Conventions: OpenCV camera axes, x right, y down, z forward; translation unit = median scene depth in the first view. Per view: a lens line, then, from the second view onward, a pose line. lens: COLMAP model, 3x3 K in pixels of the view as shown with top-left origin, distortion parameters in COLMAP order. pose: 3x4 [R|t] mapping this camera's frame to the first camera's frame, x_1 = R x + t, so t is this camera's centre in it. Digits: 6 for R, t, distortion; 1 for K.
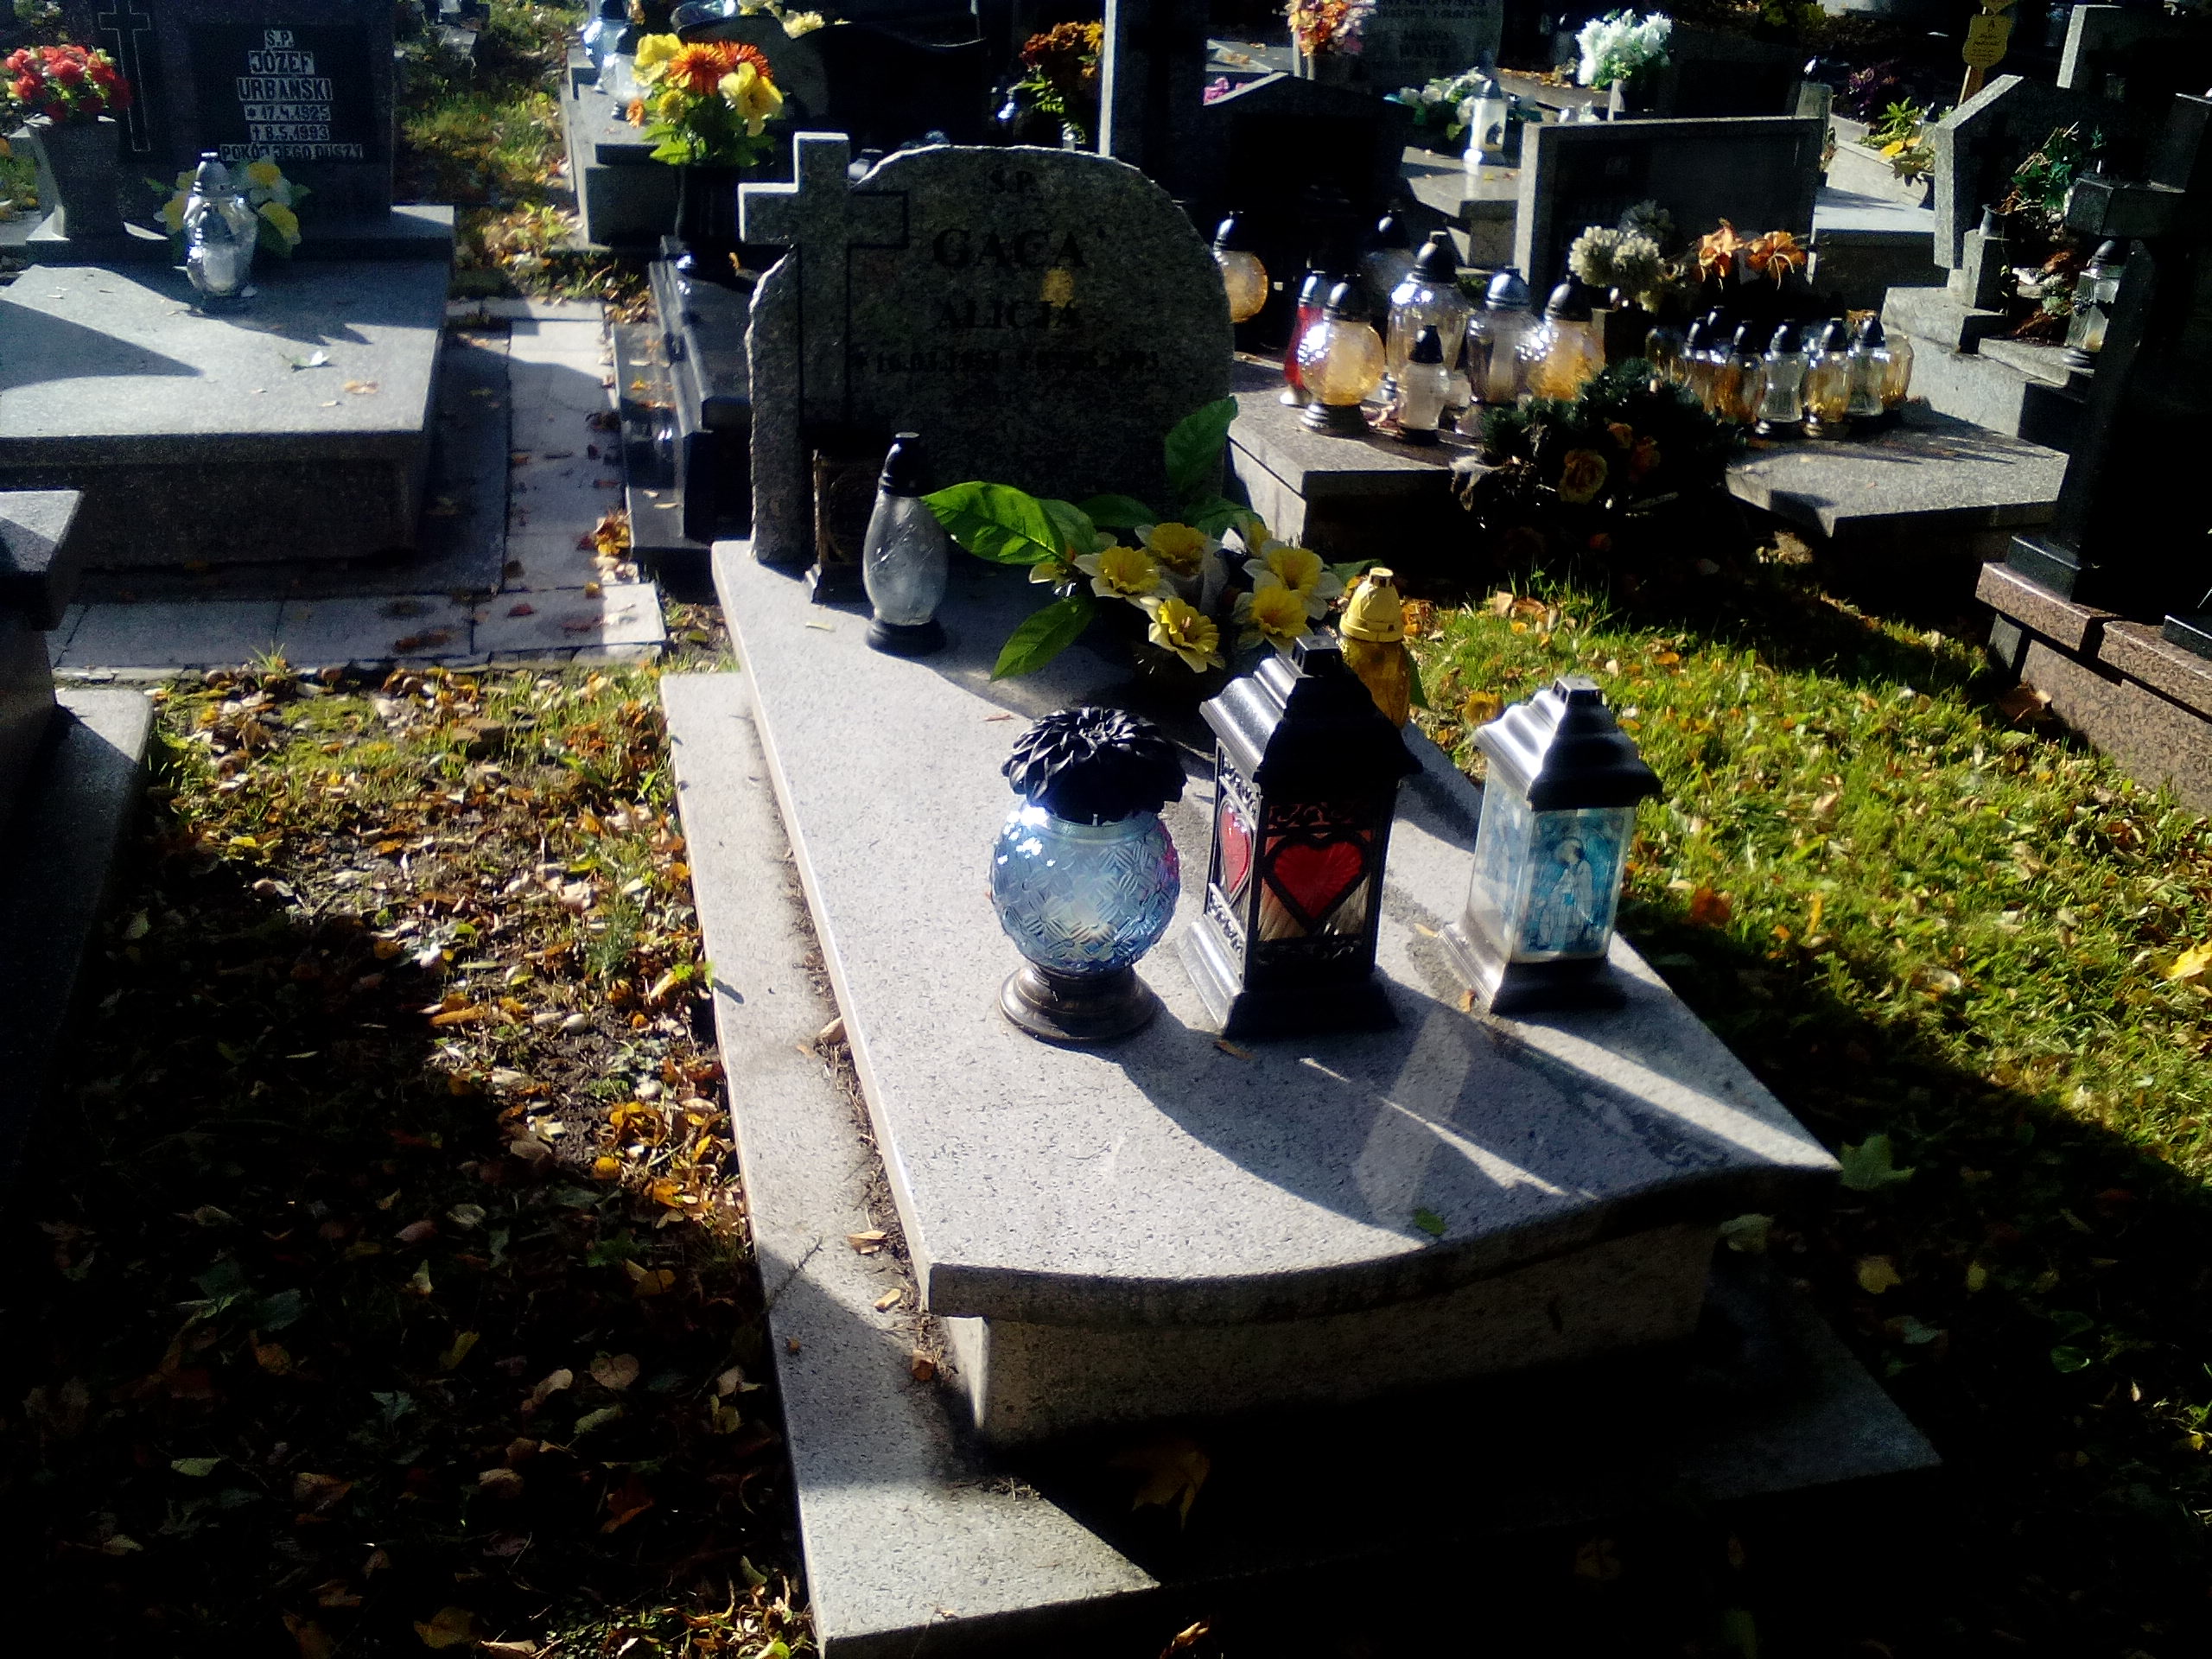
lens RADIAL K [[2116.7, 0, 1104.1], [0, 2116.7, 833.8], [0, 0, 1]] dist [0.007953, 0.000000]
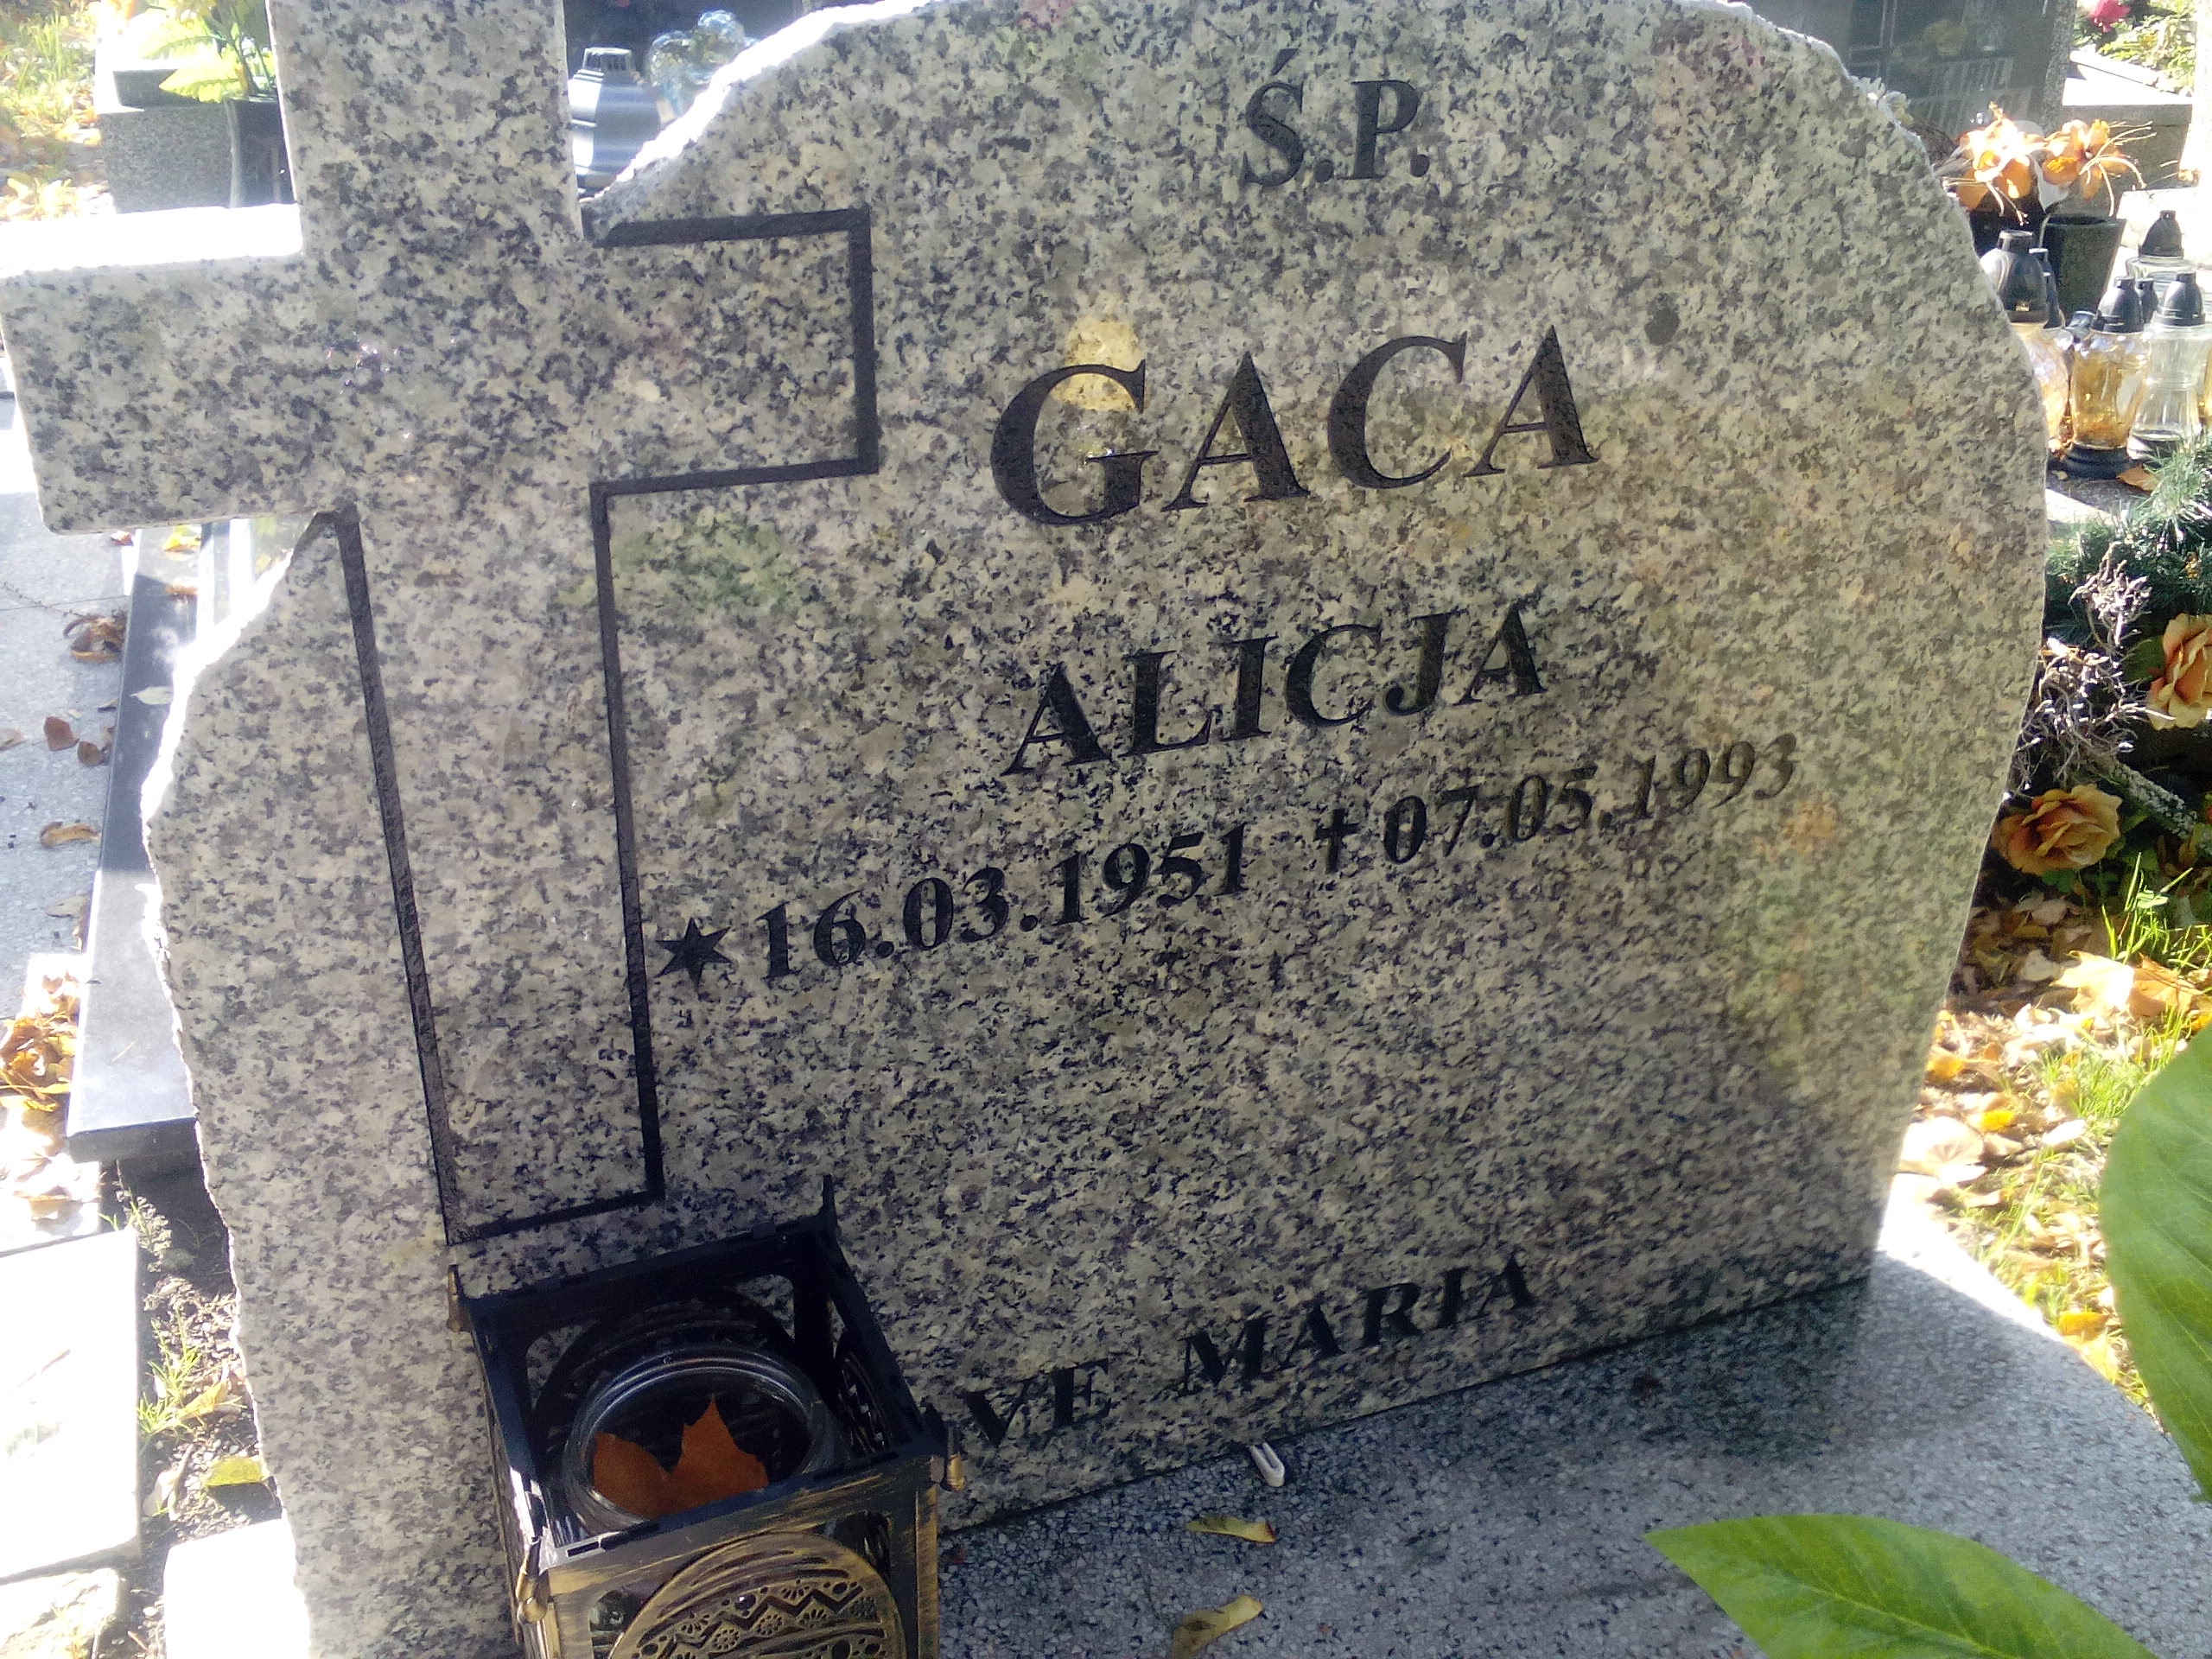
lens RADIAL K [[2116.7, 0, 1108.2], [0, 2116.7, 822.9], [0, 0, 1]] dist [0.007953, 0.000000]
pose [[0.990667, -0.086886, 0.105018, -0.093204], [0.082955, 0.995700, 0.041243, -0.242759], [-0.108150, -0.032146, 0.993615, 0.767753]]
